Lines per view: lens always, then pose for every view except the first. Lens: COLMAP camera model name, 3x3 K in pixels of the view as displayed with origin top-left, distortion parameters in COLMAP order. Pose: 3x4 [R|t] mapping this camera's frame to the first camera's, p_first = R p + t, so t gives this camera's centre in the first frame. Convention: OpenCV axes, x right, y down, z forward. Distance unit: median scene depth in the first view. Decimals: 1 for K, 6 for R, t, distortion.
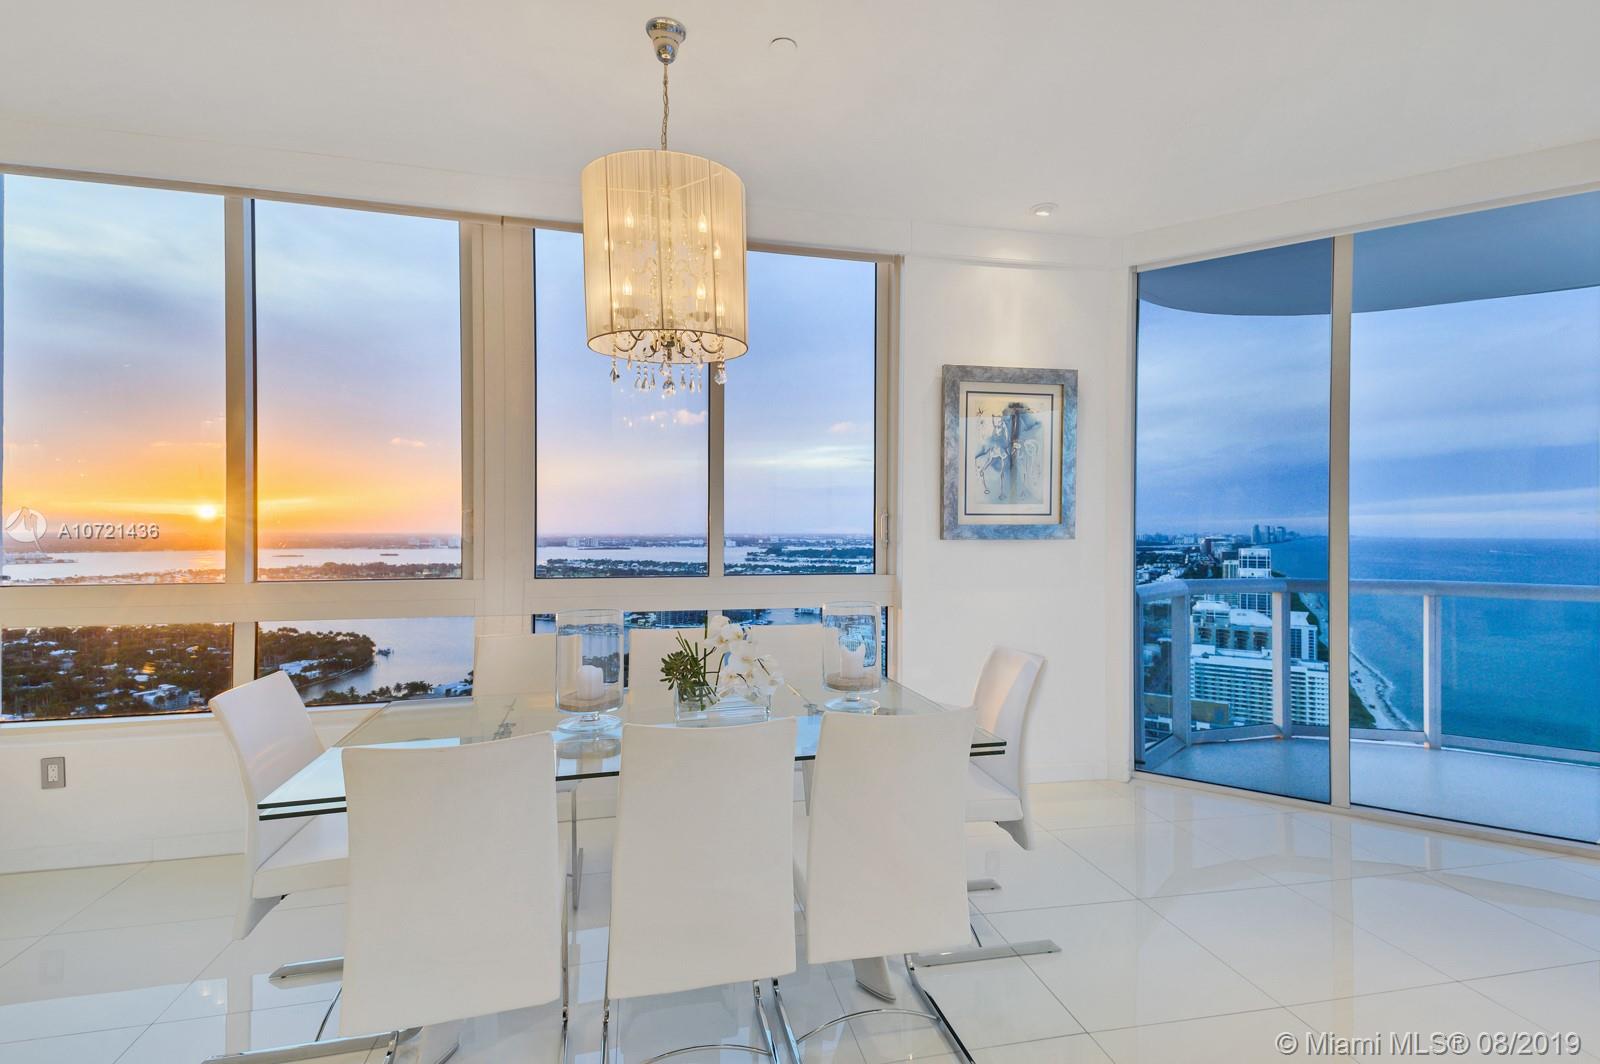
lens RADIAL K [[732.9, 0, 804.6], [0, 732.9, 536.5], [0, 0, 1]] dist [0.037005, 0.000008]
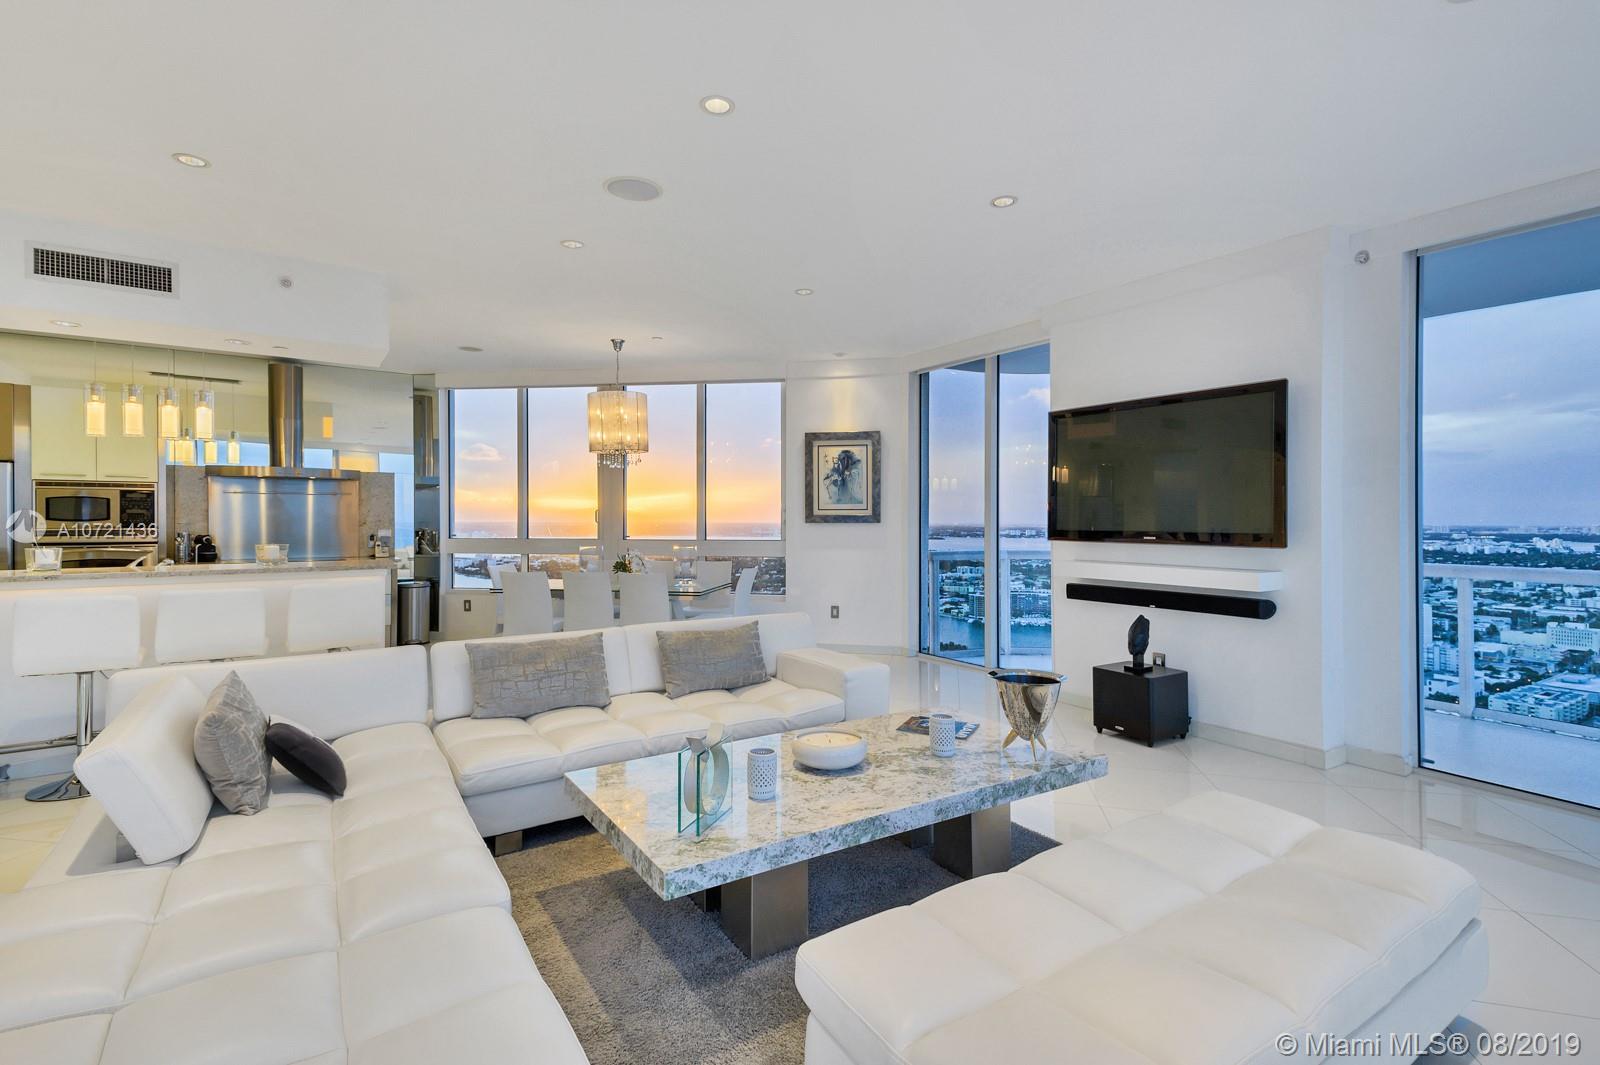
lens RADIAL K [[736.6, 0, 804.4], [0, 736.6, 528.6], [0, 0, 1]] dist [0.109927, 0.000020]
pose [[0.911519, 0.003725, -0.411240, 0.969167], [-0.002895, 0.999992, 0.002642, 0.014377], [0.411247, -0.001218, 0.911523, -0.766453]]
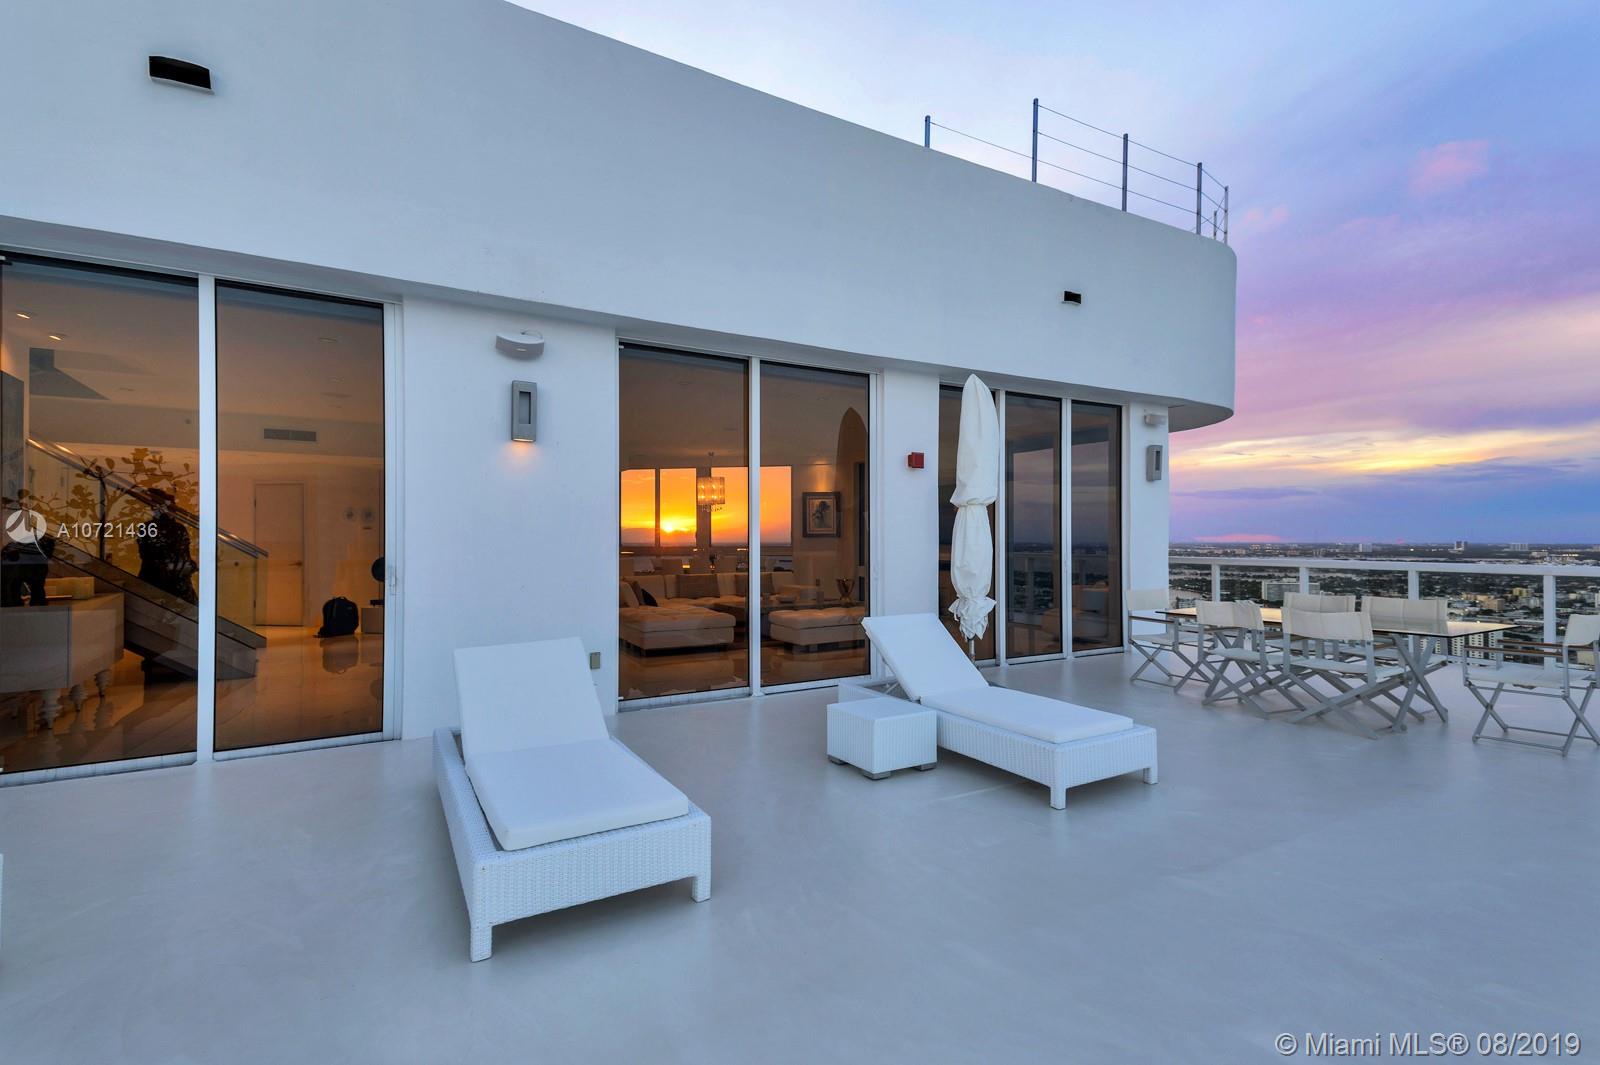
lens RADIAL K [[745.3, 0, 793.1], [0, 745.3, 531.8], [0, 0, 1]] dist [0.076636, -0.039800]
pose [[0.876915, -0.006627, -0.480600, 1.989961], [-0.001723, 0.999855, -0.016932, 0.040737], [0.480643, 0.015676, 0.876776, -2.420481]]
